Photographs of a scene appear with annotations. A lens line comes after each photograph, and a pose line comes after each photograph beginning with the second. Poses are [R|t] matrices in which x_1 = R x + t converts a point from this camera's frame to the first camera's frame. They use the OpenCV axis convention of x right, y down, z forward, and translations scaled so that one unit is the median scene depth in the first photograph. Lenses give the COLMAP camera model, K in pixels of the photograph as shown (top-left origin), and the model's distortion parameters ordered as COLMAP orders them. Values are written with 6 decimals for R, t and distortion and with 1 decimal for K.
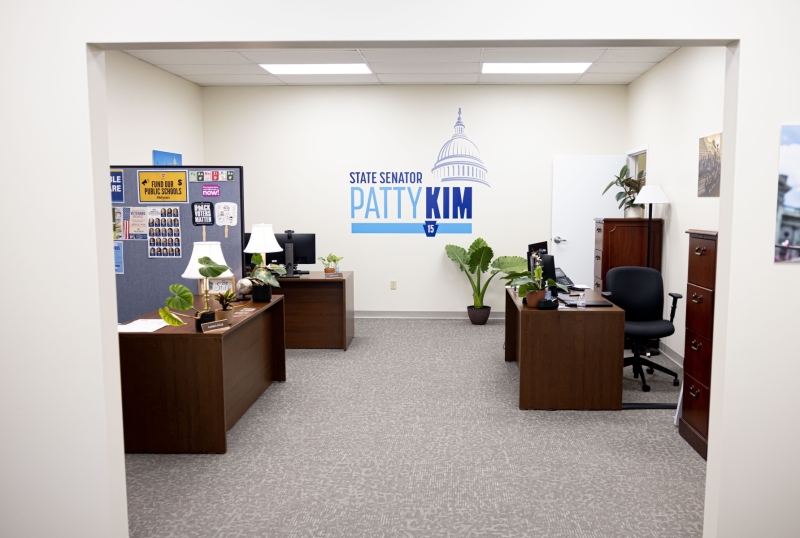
lens RADIAL K [[680.9, 0, 443.7], [0, 680.9, 273.1], [0, 0, 1]] dist [-0.023650, 0.000730]
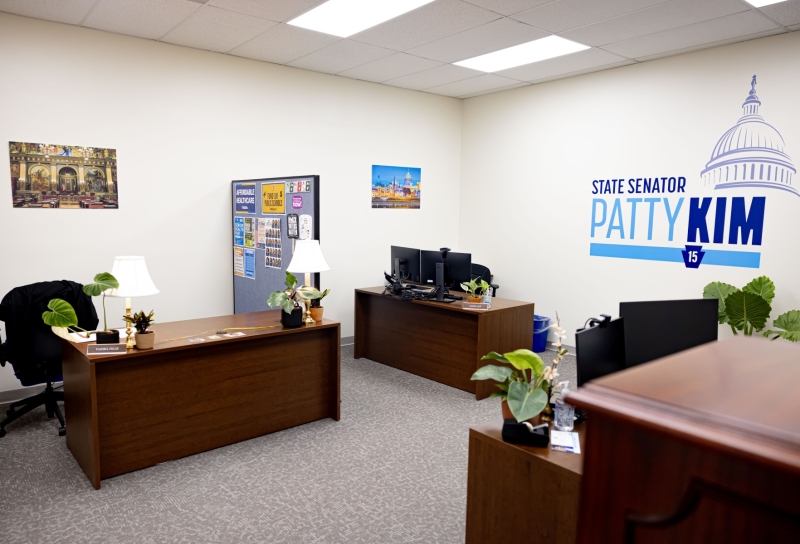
lens RADIAL K [[560.8, 0, 382.6], [0, 560.8, 276.2], [0, 0, 1]] dist [-0.002466, 0.009026]
pose [[0.634136, 0.095485, -0.767303, 0.227304], [-0.092471, 0.994589, 0.047347, -0.043477], [0.767672, 0.040929, 0.639534, 0.386806]]
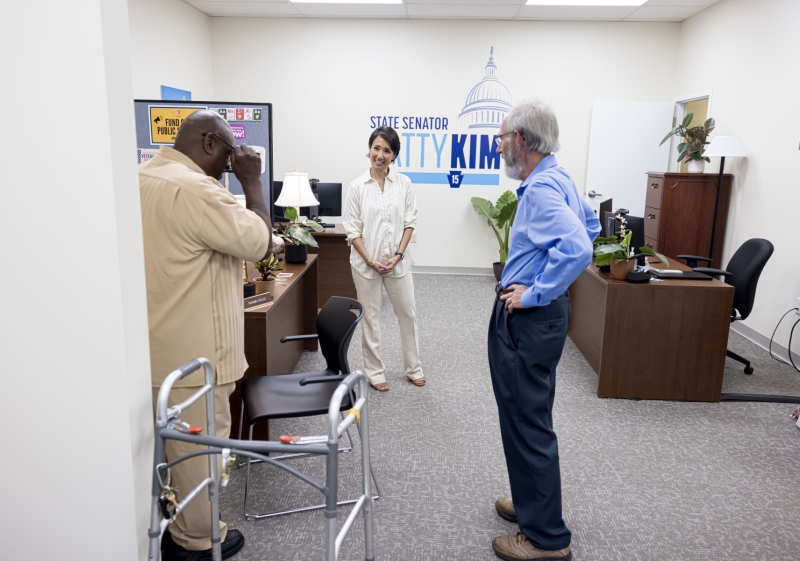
lens RADIAL K [[623.4, 0, 403.3], [0, 623.4, 274.3], [0, 0, 1]] dist [0.010966, 0.012824]
pose [[0.999537, 0.024003, -0.018707, -0.072196], [-0.022180, 0.995491, 0.092232, -0.012633], [0.020836, -0.091774, 0.995562, 0.131036]]
